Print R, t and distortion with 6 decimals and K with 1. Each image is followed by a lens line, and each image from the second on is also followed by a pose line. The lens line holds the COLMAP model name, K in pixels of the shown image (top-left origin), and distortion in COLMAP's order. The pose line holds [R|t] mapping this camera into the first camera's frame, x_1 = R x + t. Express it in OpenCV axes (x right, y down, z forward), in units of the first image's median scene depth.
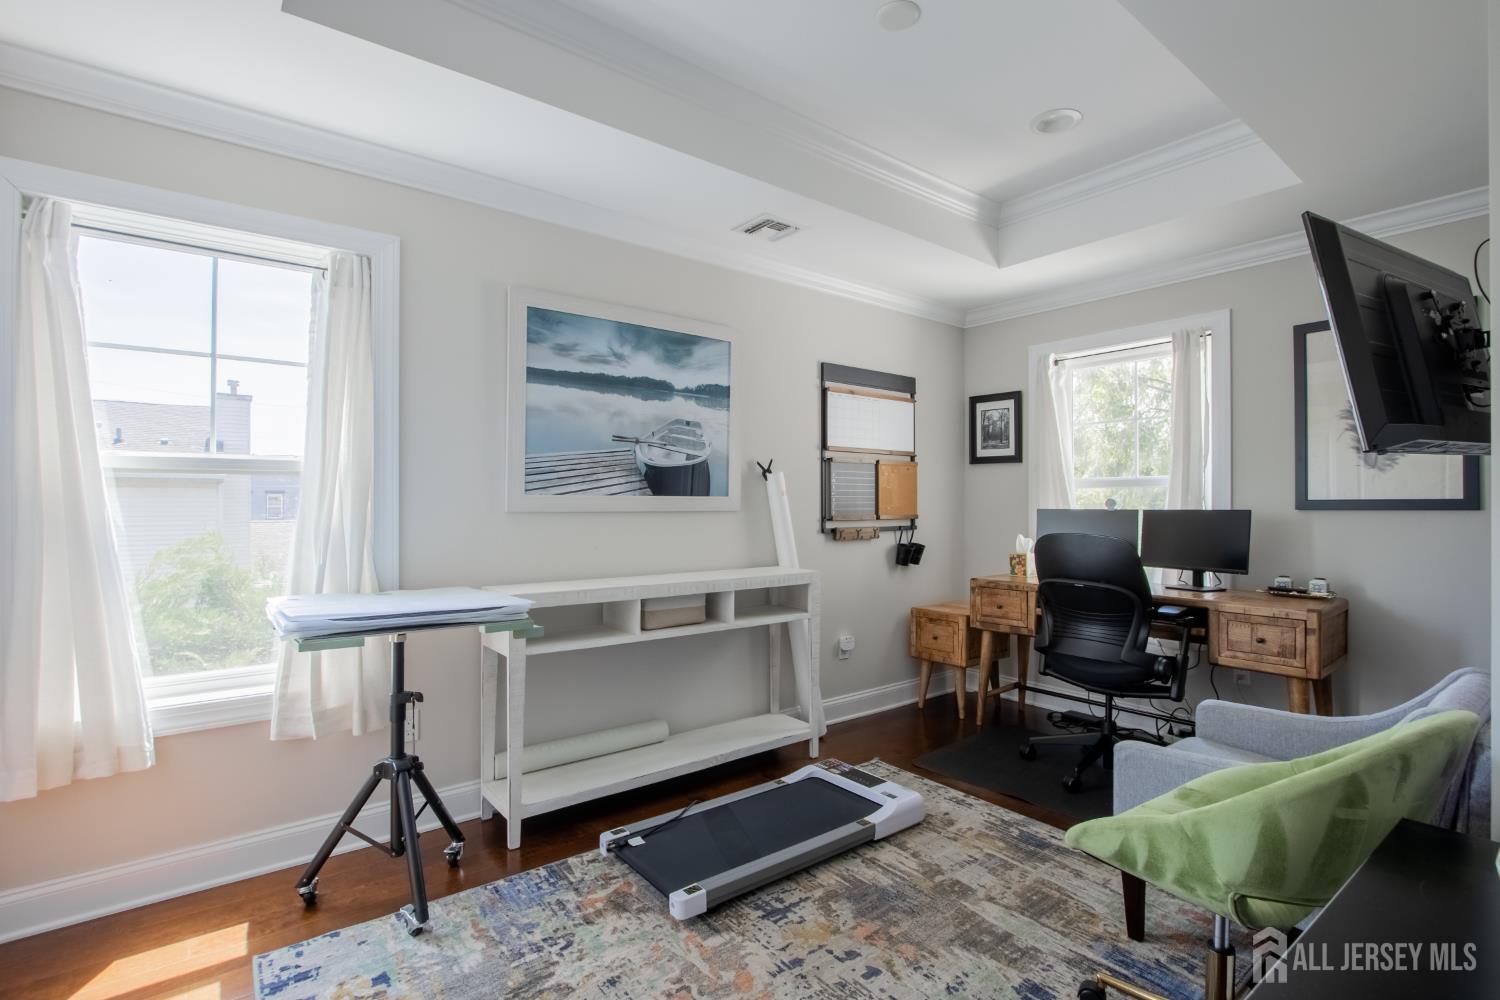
lens RADIAL K [[688.5, 0, 743.2], [0, 688.5, 501.2], [0, 0, 1]] dist [-0.000008, 0.000007]
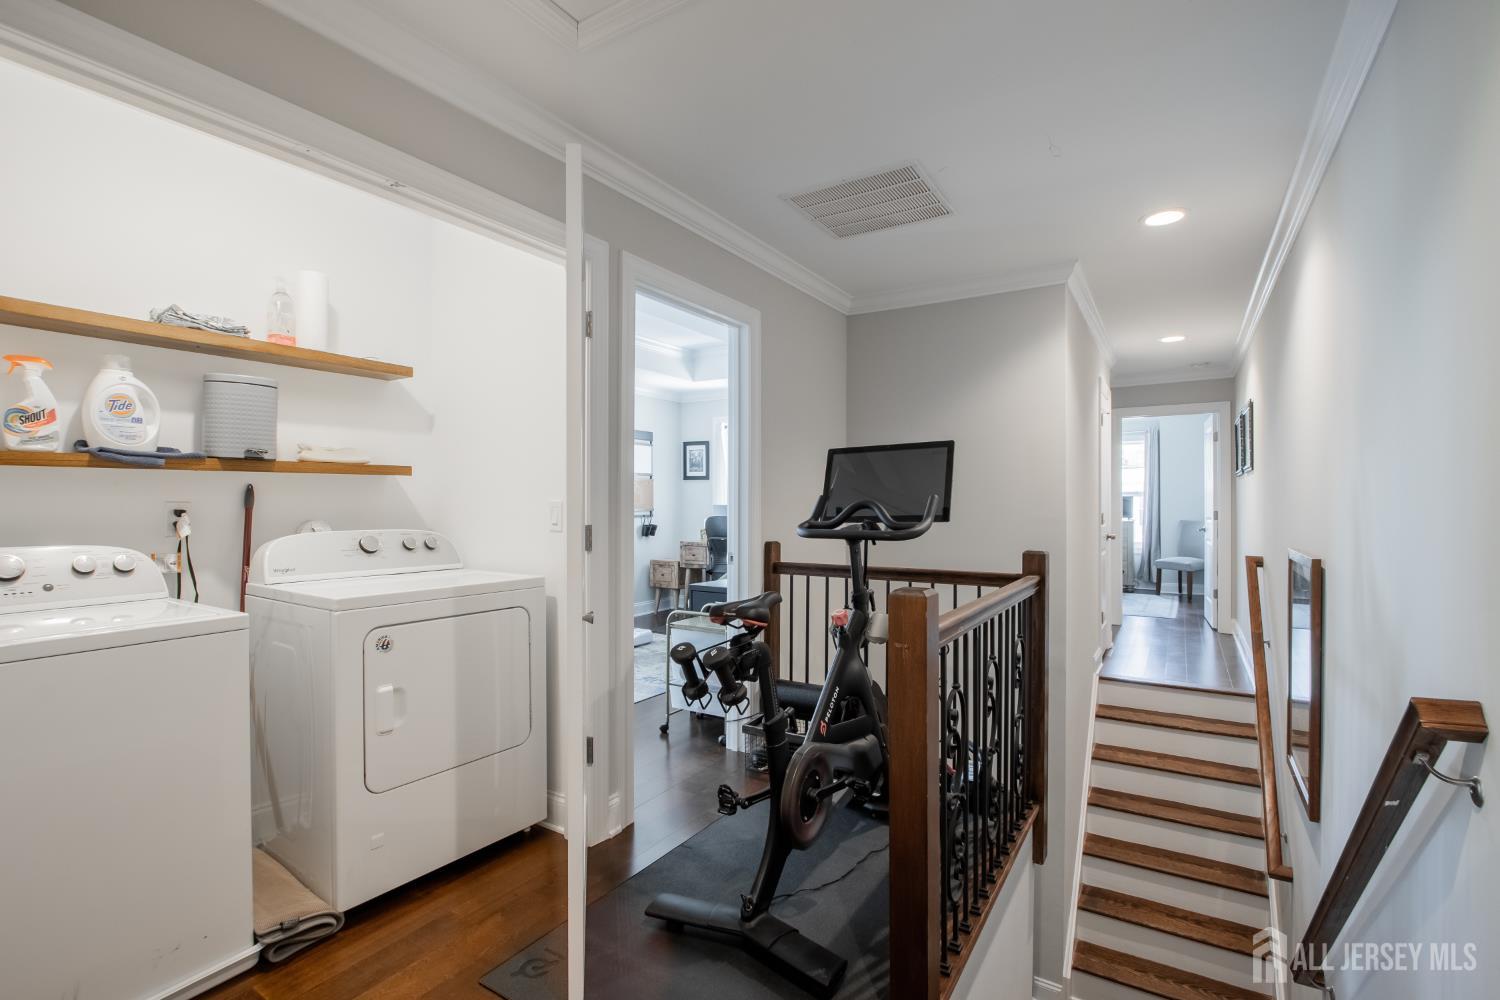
lens RADIAL K [[688.5, 0, 744.4], [0, 688.5, 498.0], [0, 0, 1]] dist [-0.000008, 0.000007]
pose [[0.933229, -0.001616, 0.359279, -0.177050], [-0.002775, 0.999928, 0.011705, -0.030637], [-0.359272, -0.011920, 0.933157, -0.784062]]
